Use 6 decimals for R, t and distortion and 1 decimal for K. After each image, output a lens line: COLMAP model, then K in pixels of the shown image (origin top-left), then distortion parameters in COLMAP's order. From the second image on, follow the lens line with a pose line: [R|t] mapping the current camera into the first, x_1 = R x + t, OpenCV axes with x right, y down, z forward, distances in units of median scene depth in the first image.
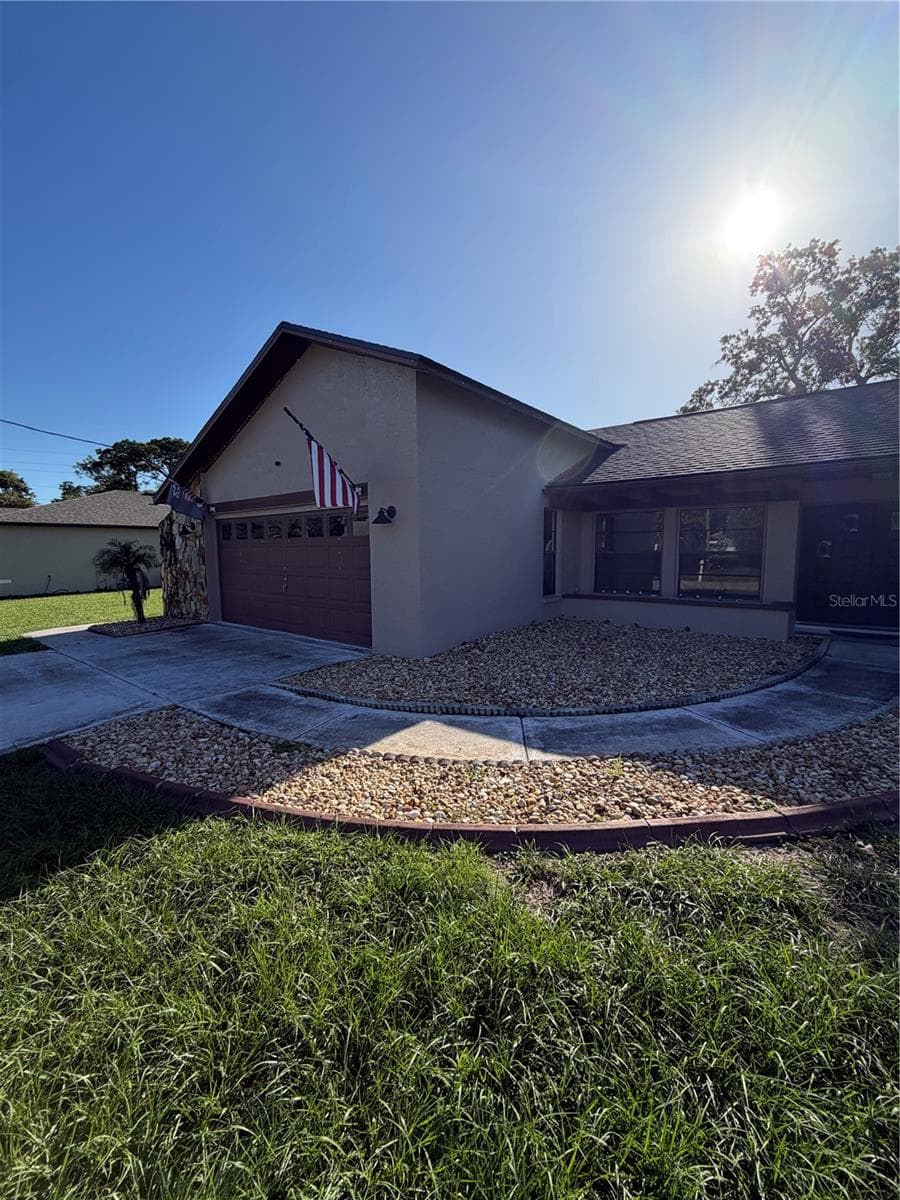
lens RADIAL K [[479.1, 0, 450.4], [0, 479.1, 596.8], [0, 0, 1]] dist [-0.000642, -0.000185]
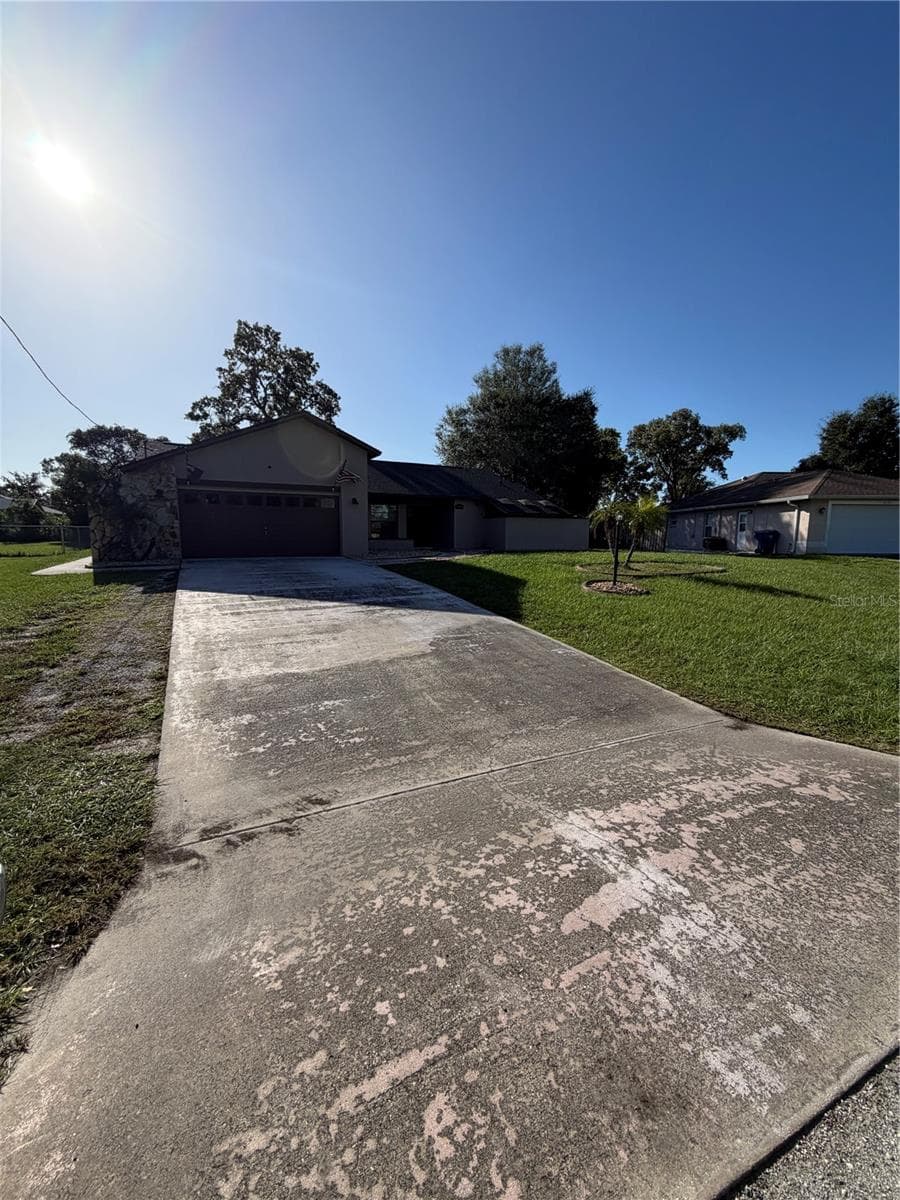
lens RADIAL K [[478.8, 0, 449.5], [0, 478.8, 597.3], [0, 0, 1]] dist [0.000098, -0.000086]
pose [[0.390916, -0.113781, 0.913367, -3.081487], [0.084834, 0.992560, 0.087338, 0.220989], [-0.916509, 0.043343, 0.397660, -0.663227]]
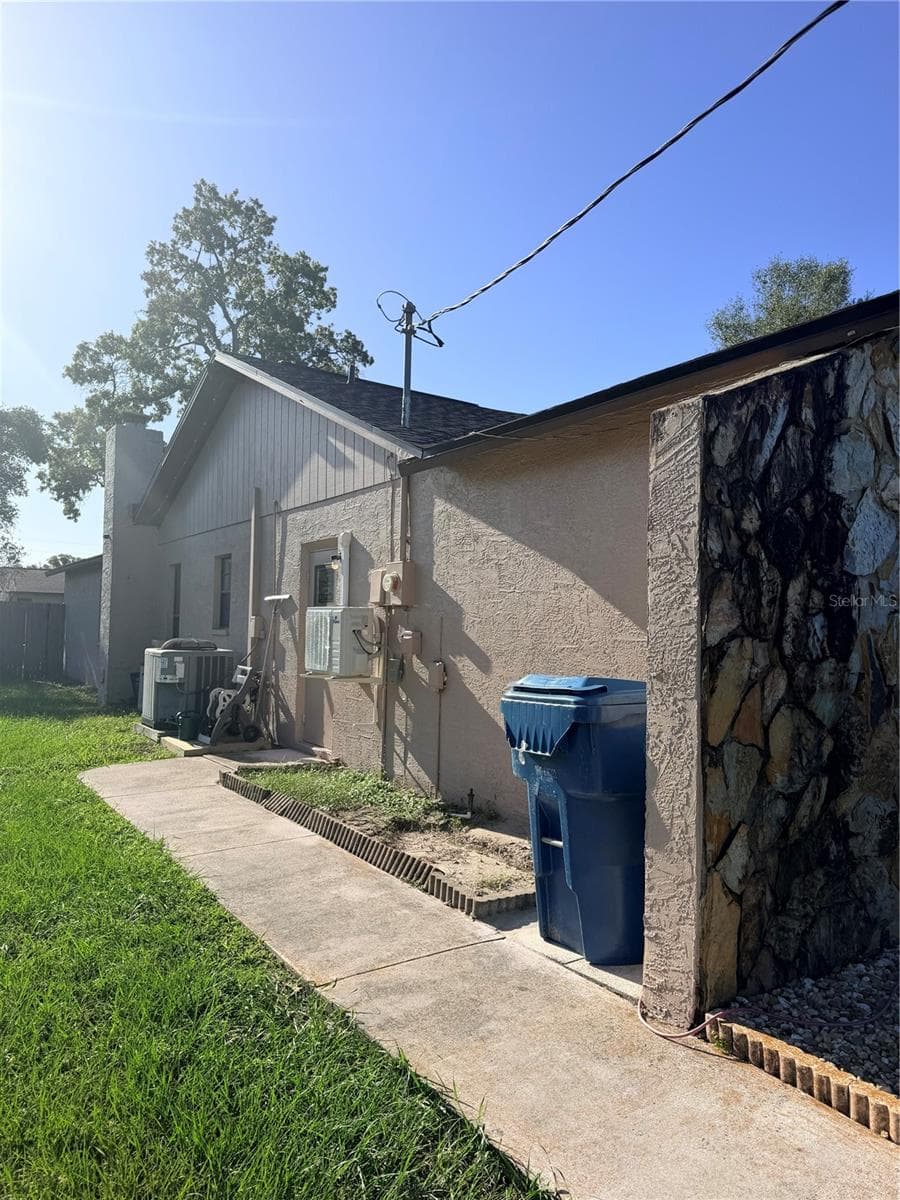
lens RADIAL K [[853.1, 0, 450.0], [0, 853.1, 600.0], [0, 0, 1]] dist [0.003053, 0.001065]
pose [[0.311492, 0.055302, 0.948638, -1.992104], [0.065450, 0.994686, -0.079477, -0.158130], [-0.947992, 0.086845, 0.306217, 2.235990]]
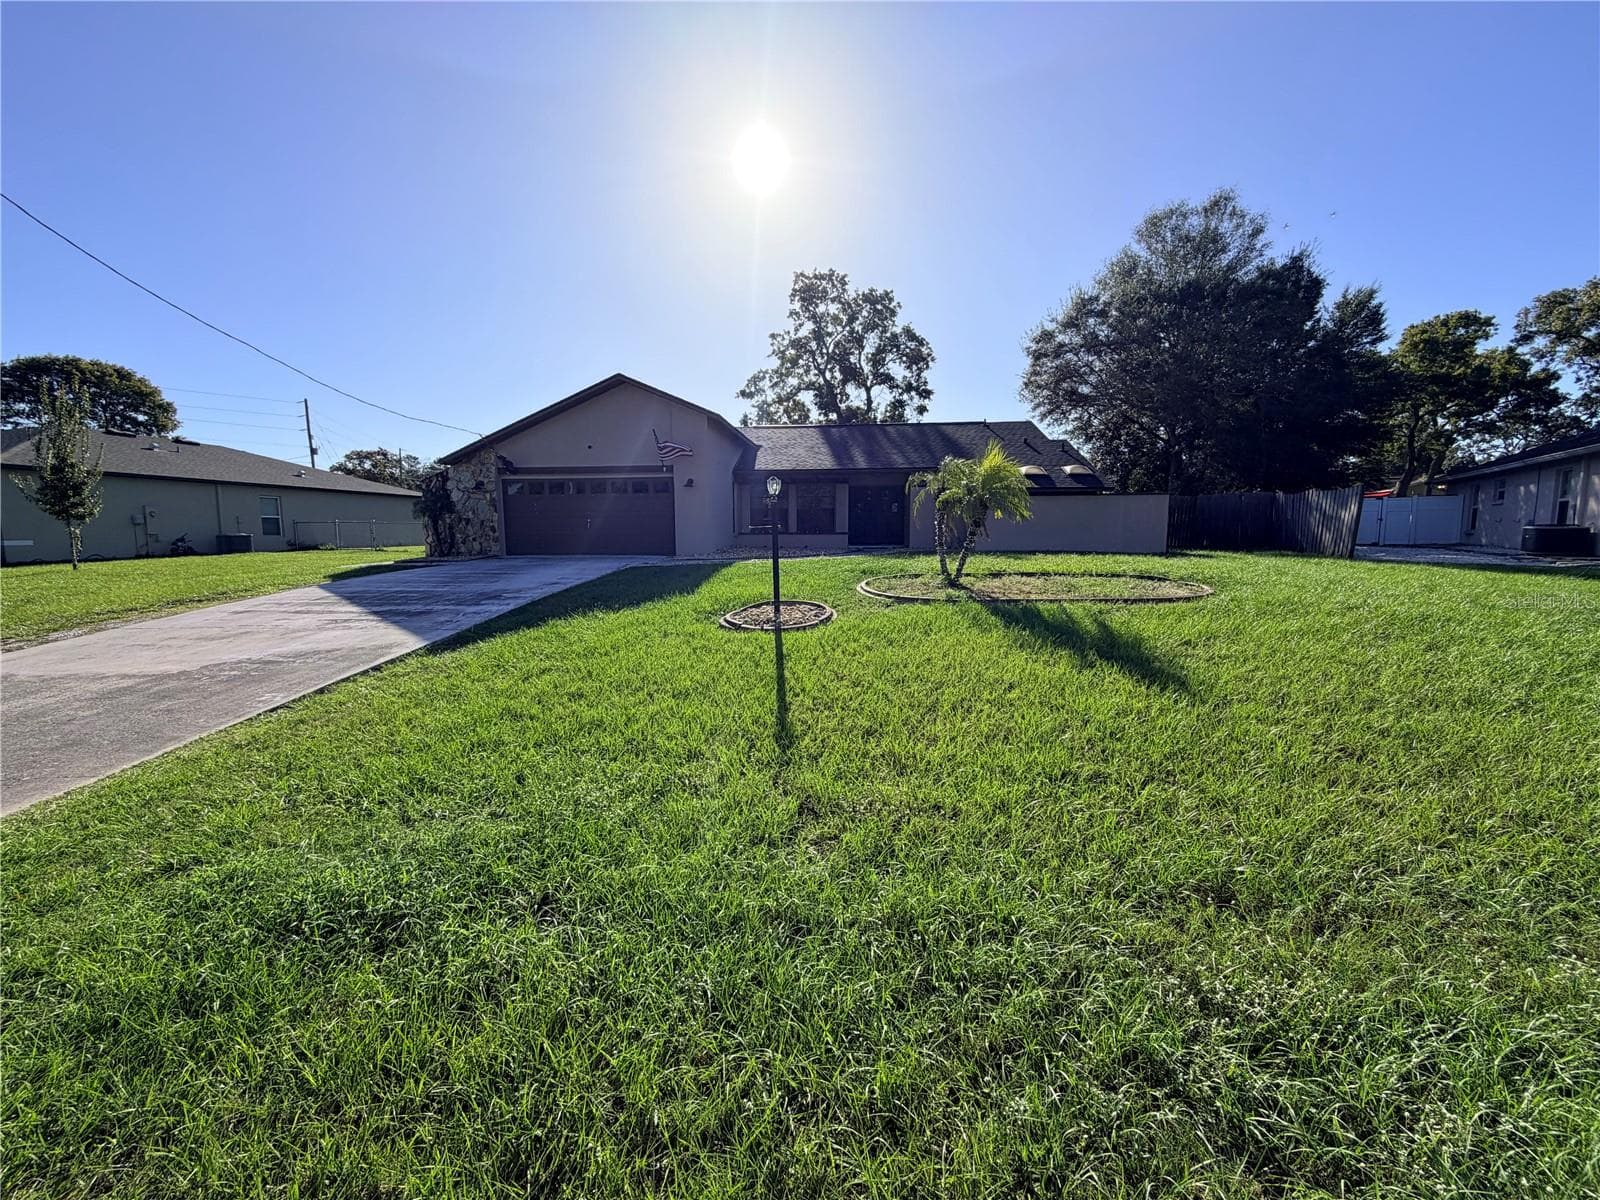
lens RADIAL K [[638.5, 0, 793.4], [0, 638.5, 601.4], [0, 0, 1]] dist [0.000098, -0.000086]
pose [[0.837290, -0.059915, 0.543467, -1.598565], [0.054918, 0.998167, 0.025434, 0.360867], [-0.543995, 0.008550, 0.839045, -1.894942]]
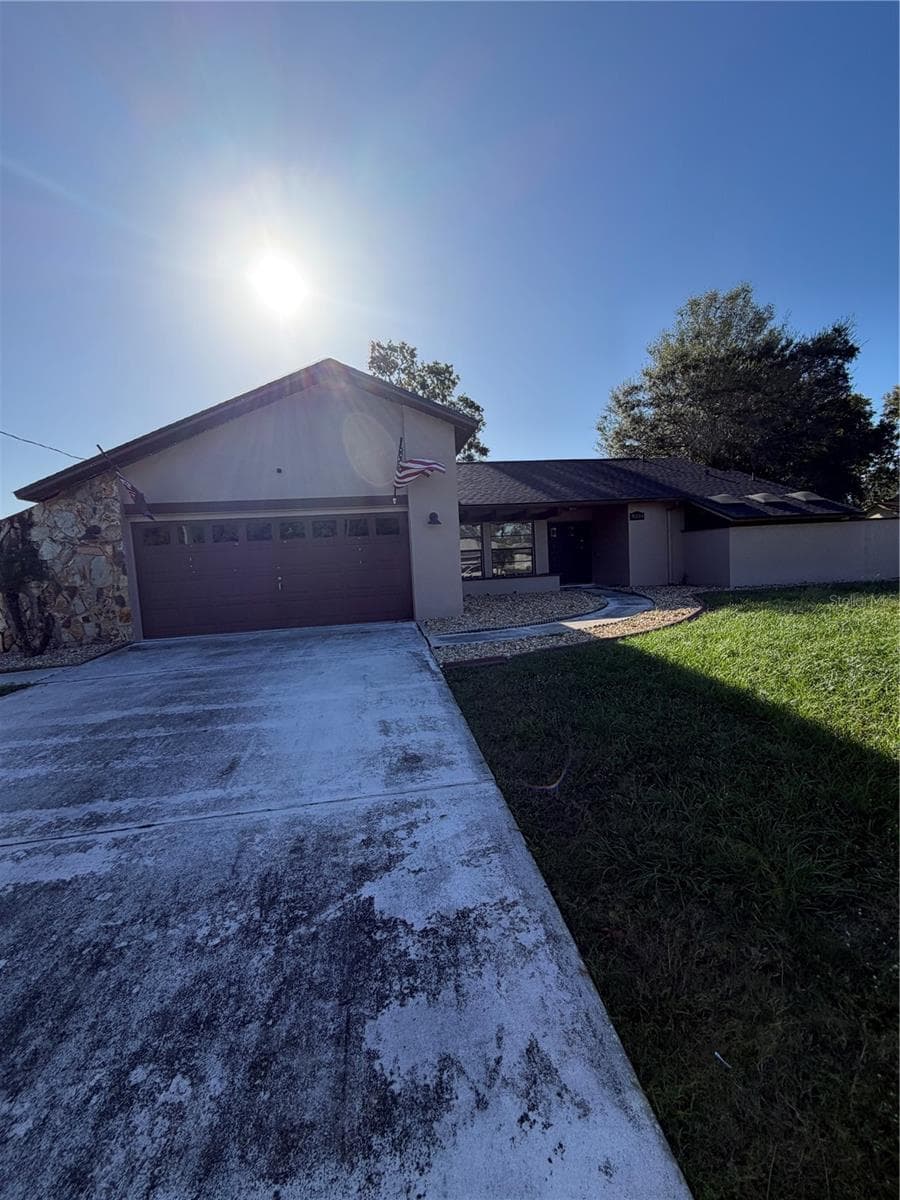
lens RADIAL K [[479.1, 0, 450.4], [0, 479.1, 596.8], [0, 0, 1]] dist [-0.000642, -0.000185]
pose [[0.672941, -0.086368, 0.734637, -1.496667], [0.123878, 0.992292, 0.003185, 0.080604], [-0.729249, 0.088862, 0.678453, 0.008789]]
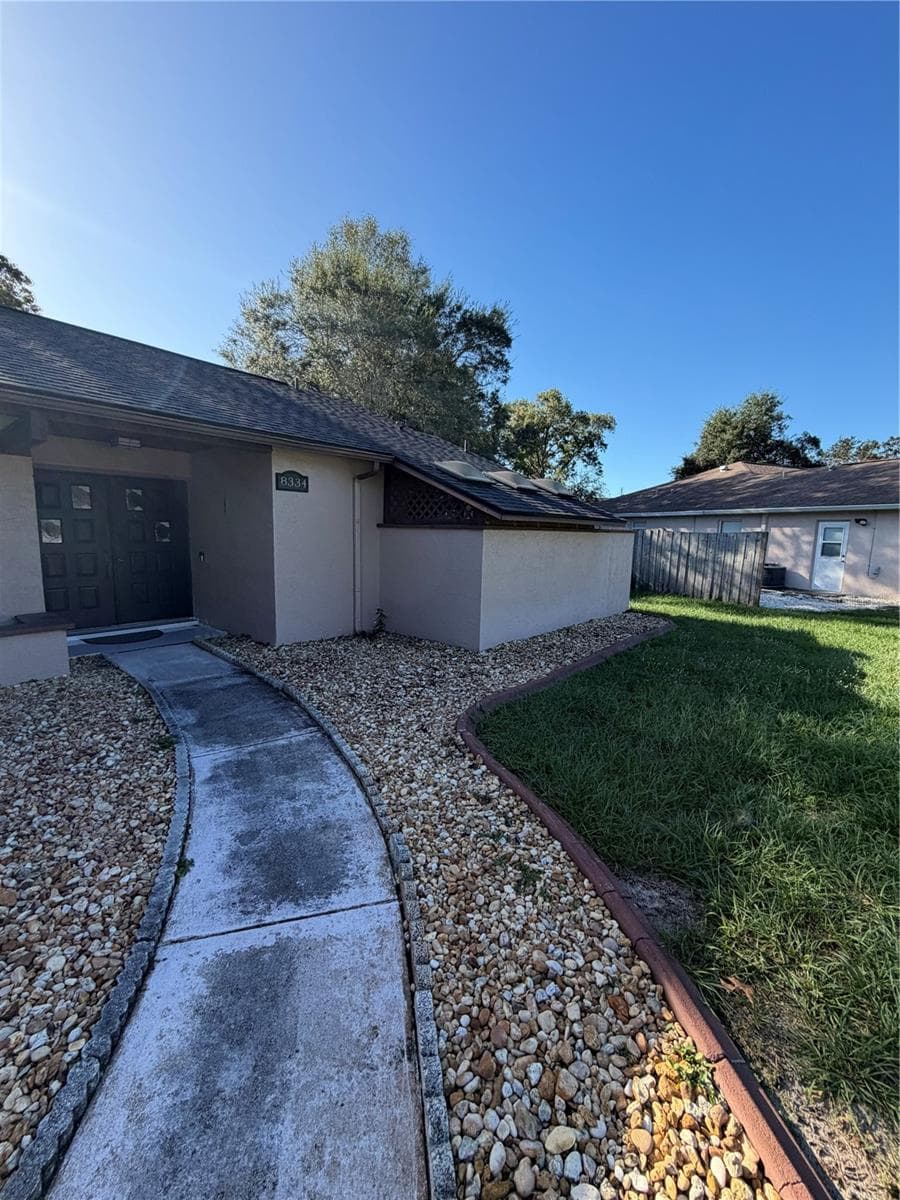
lens RADIAL K [[478.2, 0, 449.8], [0, 478.2, 597.8], [0, 0, 1]] dist [-0.001011, -0.000035]
pose [[0.024987, -0.134042, 0.990661, 0.115764], [0.077481, 0.988249, 0.131761, -0.083364], [-0.996681, 0.073465, 0.035079, 0.654592]]
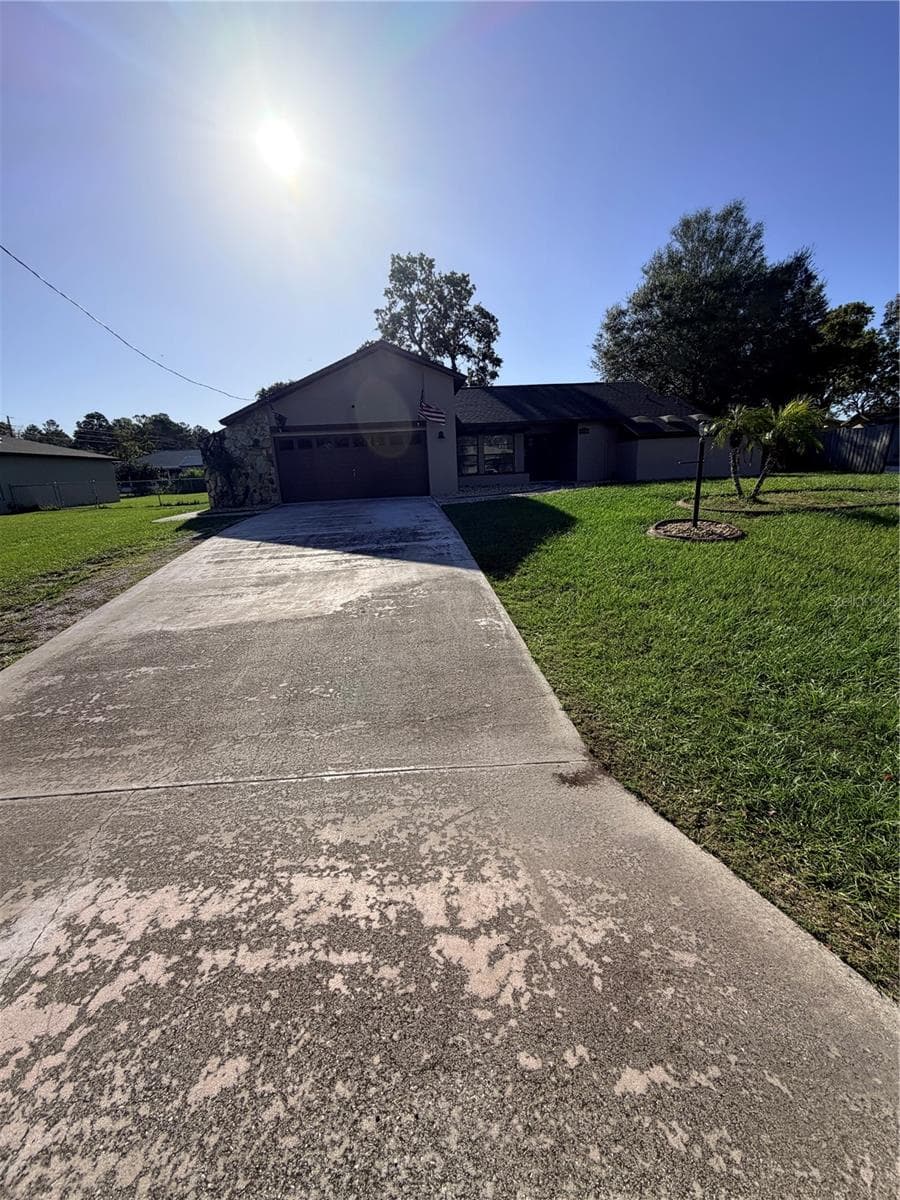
lens RADIAL K [[478.8, 0, 449.5], [0, 478.8, 597.3], [0, 0, 1]] dist [0.000098, -0.000086]
pose [[0.704092, -0.208654, 0.678763, -2.504441], [0.115523, 0.976780, 0.180431, 0.267050], [-0.700649, -0.048627, 0.711847, -1.076385]]
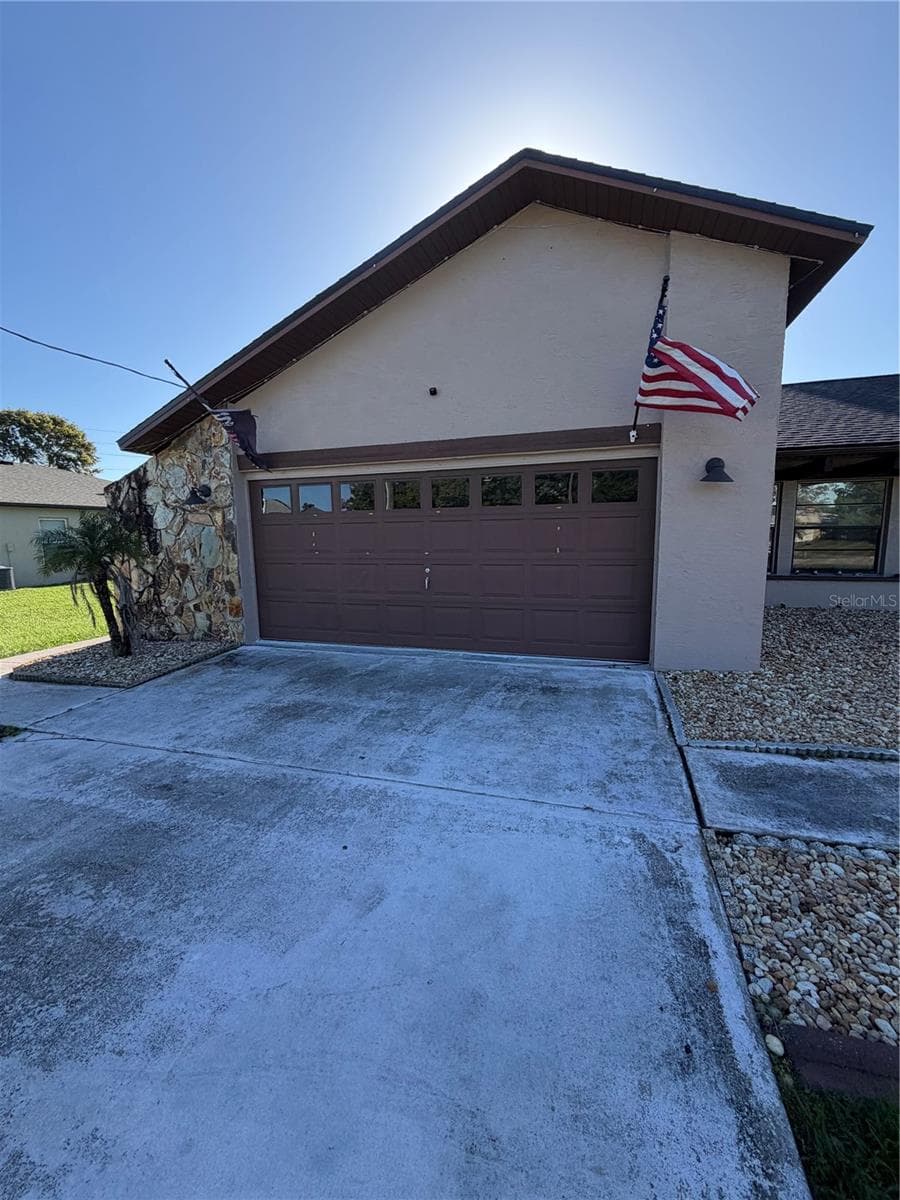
lens RADIAL K [[476.2, 0, 452.6], [0, 476.2, 597.0], [0, 0, 1]] dist [-0.000889, -0.000049]
pose [[0.929782, -0.057918, 0.363527, -0.952339], [0.046838, 0.998132, 0.039230, -0.041341], [-0.365120, -0.019448, 0.930757, 0.625756]]
